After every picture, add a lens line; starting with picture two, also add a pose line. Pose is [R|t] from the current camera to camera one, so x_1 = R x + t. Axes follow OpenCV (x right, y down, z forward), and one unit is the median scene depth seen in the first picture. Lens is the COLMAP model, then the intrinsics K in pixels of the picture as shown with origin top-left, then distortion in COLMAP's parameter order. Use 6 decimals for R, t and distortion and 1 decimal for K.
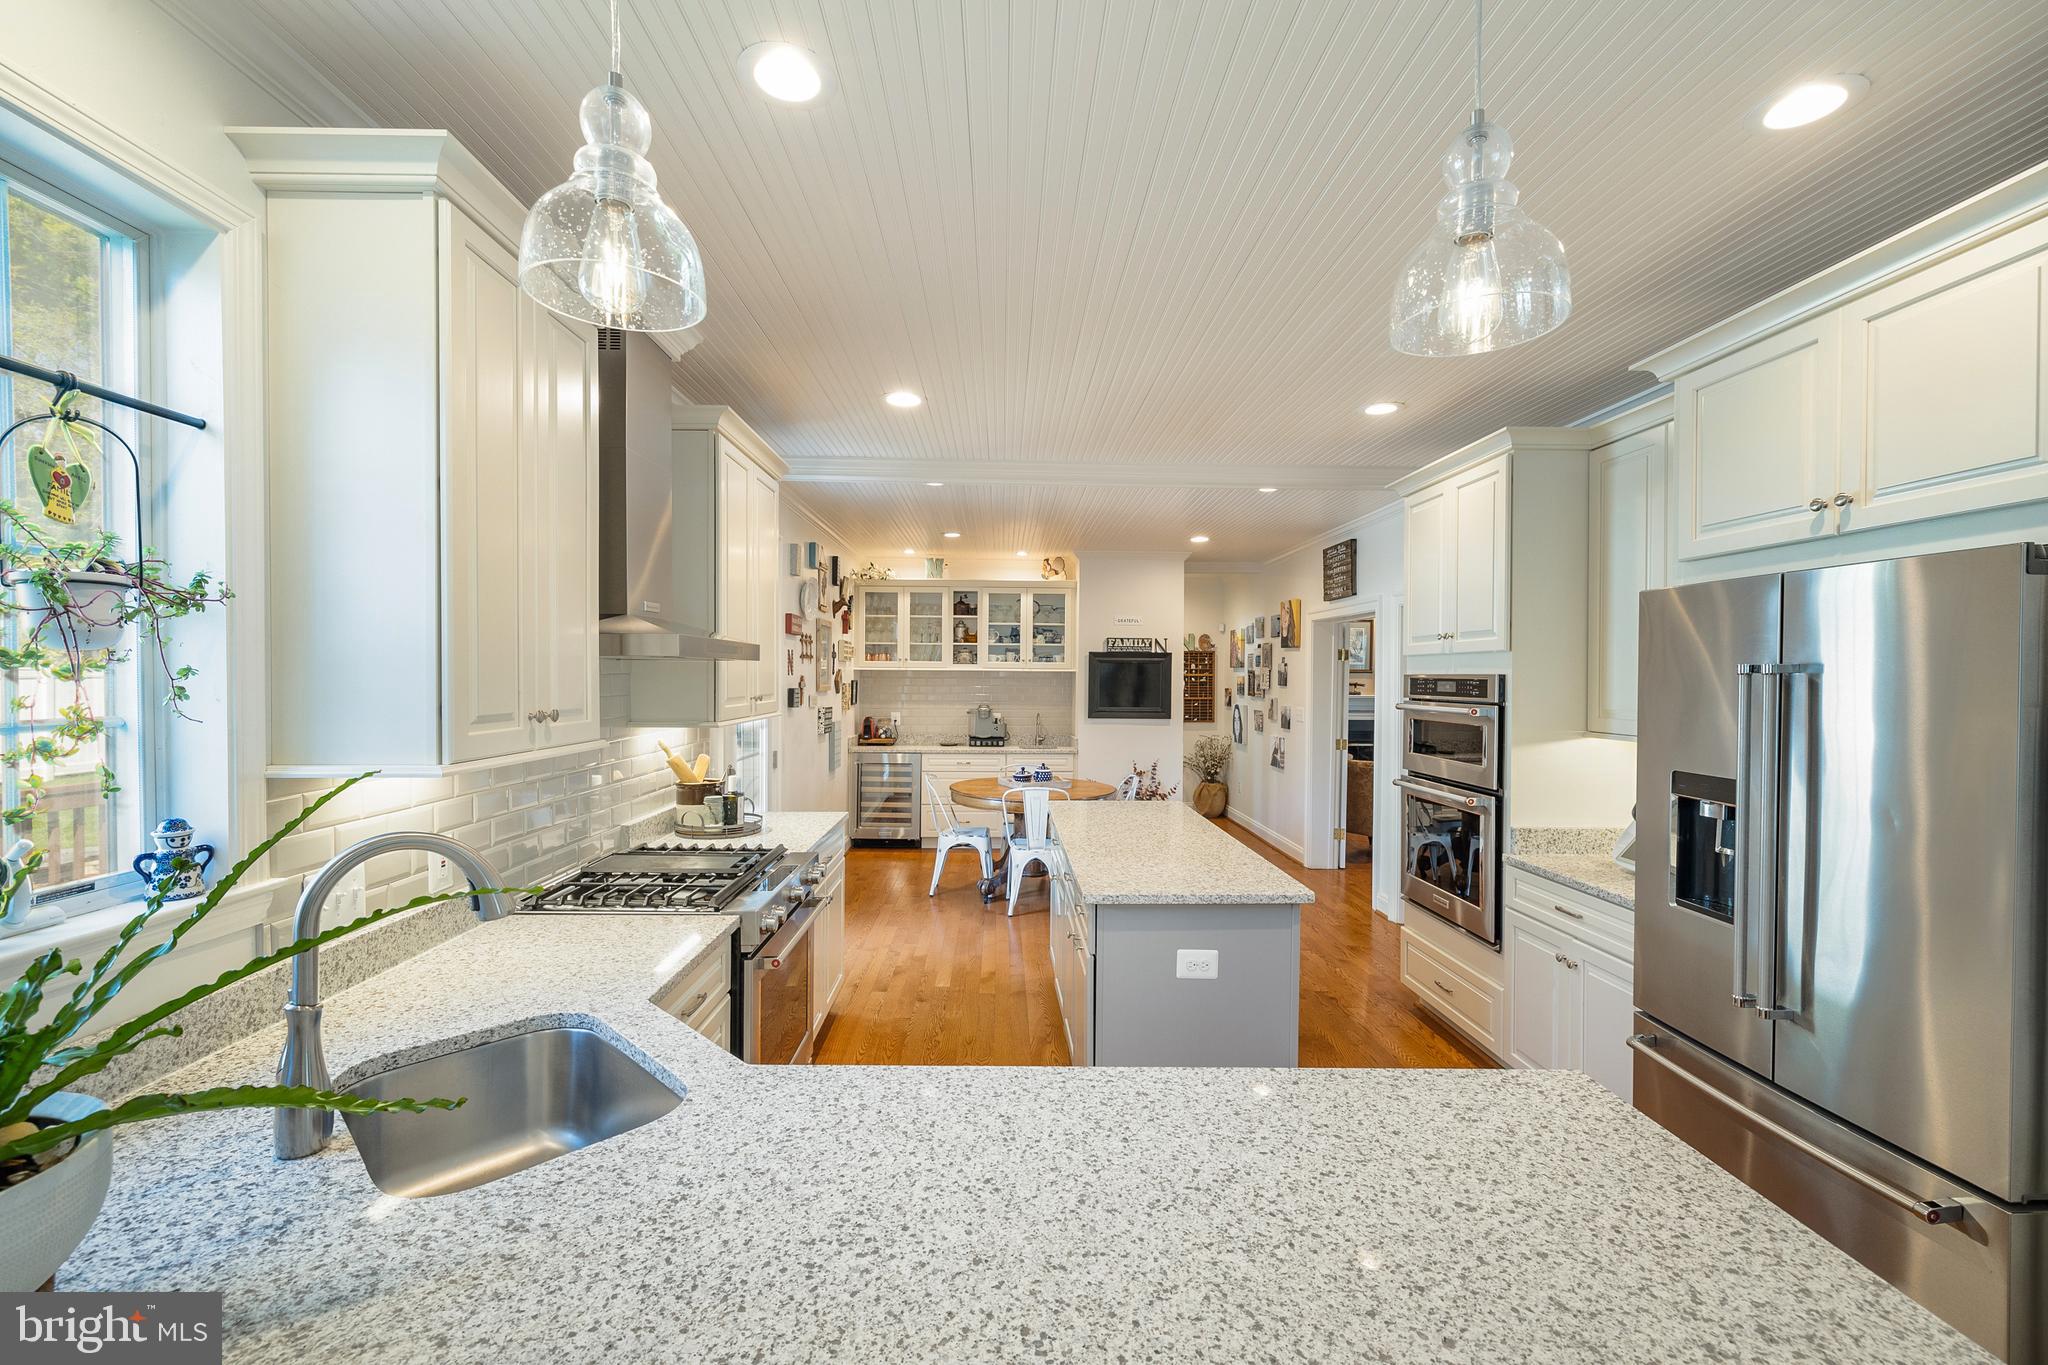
lens RADIAL K [[852.4, 0, 1017.3], [0, 852.4, 683.7], [0, 0, 1]] dist [0.000720, -0.000560]
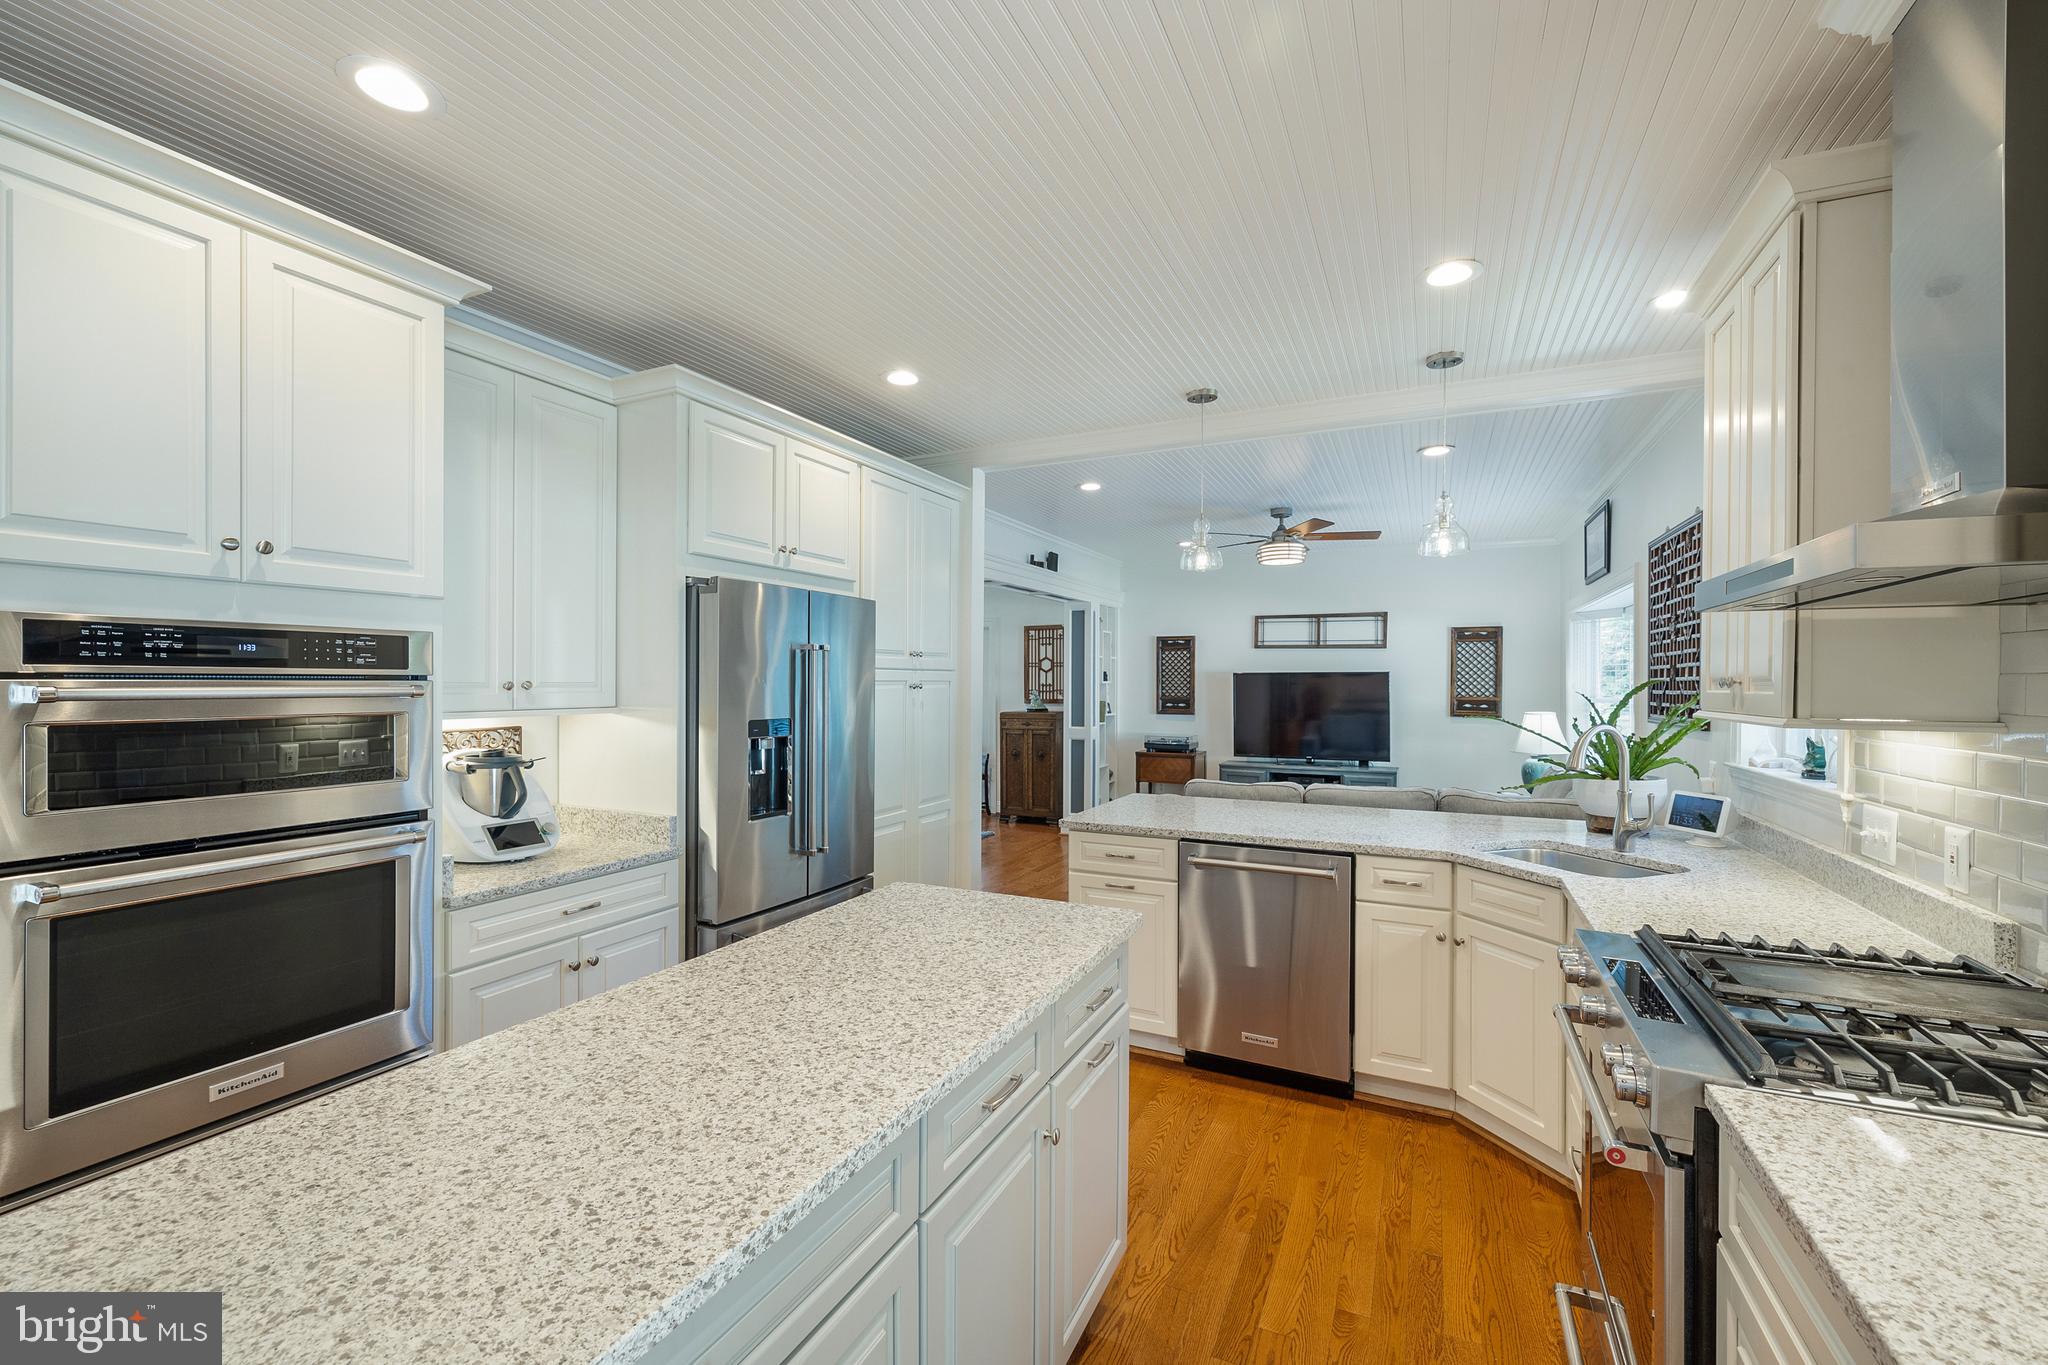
lens RADIAL K [[852.4, 0, 1021.8], [0, 852.4, 684.7], [0, 0, 1]] dist [0.000720, -0.000560]
pose [[-0.894564, -0.011050, 0.446804, -0.059768], [-0.005954, 0.999900, 0.012808, 0.008063], [-0.446901, 0.008797, -0.894540, 0.597541]]
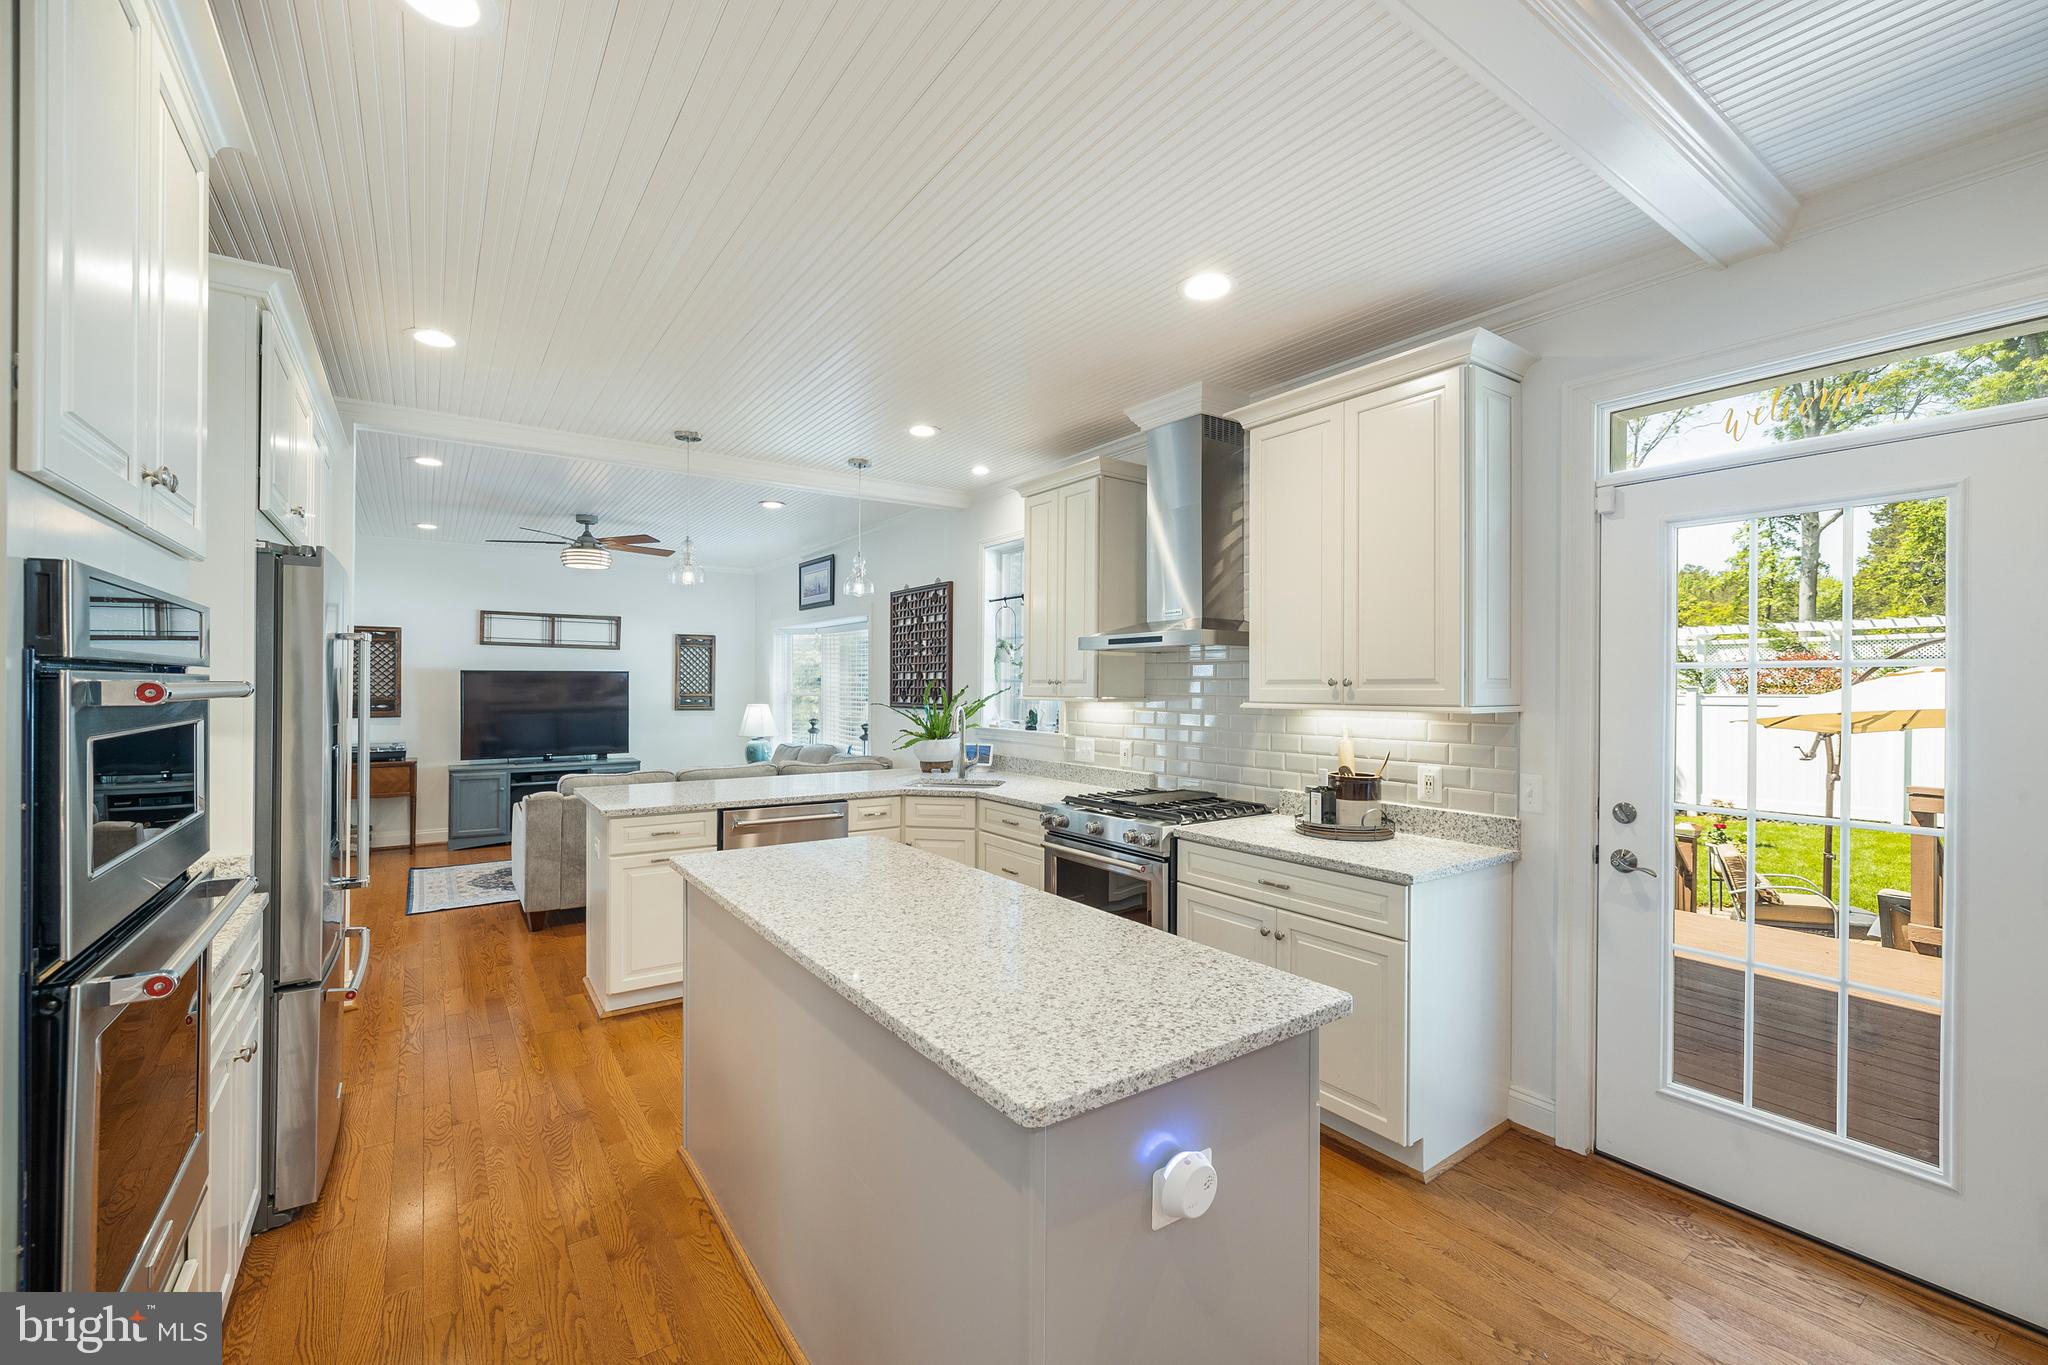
lens RADIAL K [[852.4, 0, 1021.2], [0, 852.4, 688.5], [0, 0, 1]] dist [0.000720, -0.000560]
pose [[-0.828948, -0.008858, -0.559256, 0.197540], [-0.015060, 0.999866, 0.006485, 0.010405], [0.559124, 0.013798, -0.828969, 0.712487]]
